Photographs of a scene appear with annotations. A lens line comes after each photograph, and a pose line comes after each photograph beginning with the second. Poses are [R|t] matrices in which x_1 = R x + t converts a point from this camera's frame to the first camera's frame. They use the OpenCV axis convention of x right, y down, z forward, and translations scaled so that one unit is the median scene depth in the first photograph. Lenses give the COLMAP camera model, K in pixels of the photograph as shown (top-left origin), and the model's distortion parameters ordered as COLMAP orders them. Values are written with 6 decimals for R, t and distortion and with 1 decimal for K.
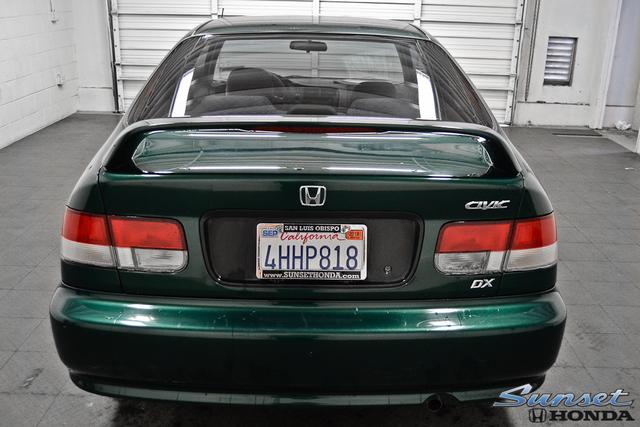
lens RADIAL K [[660.9, 0, 322.9], [0, 660.9, 216.7], [0, 0, 1]] dist [-0.066550, 0.000000]
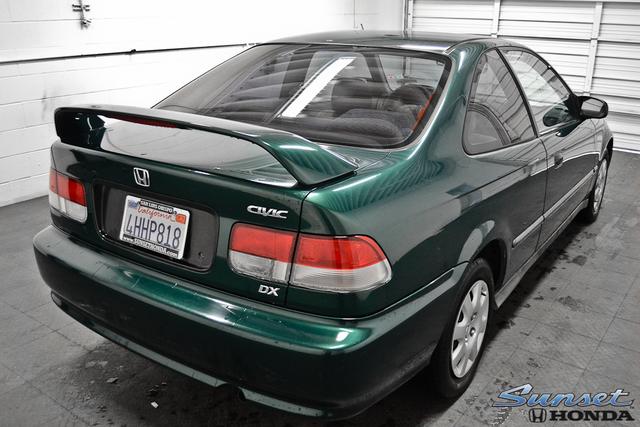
lens RADIAL K [[583.9, 0, 315.5], [0, 583.9, 207.7], [0, 0, 1]] dist [-0.069634, 0.000000]
pose [[0.818131, 0.167653, -0.550049, 0.777020], [-0.174403, 0.983842, 0.040468, -0.070770], [0.547946, 0.062823, 0.834151, 0.298209]]
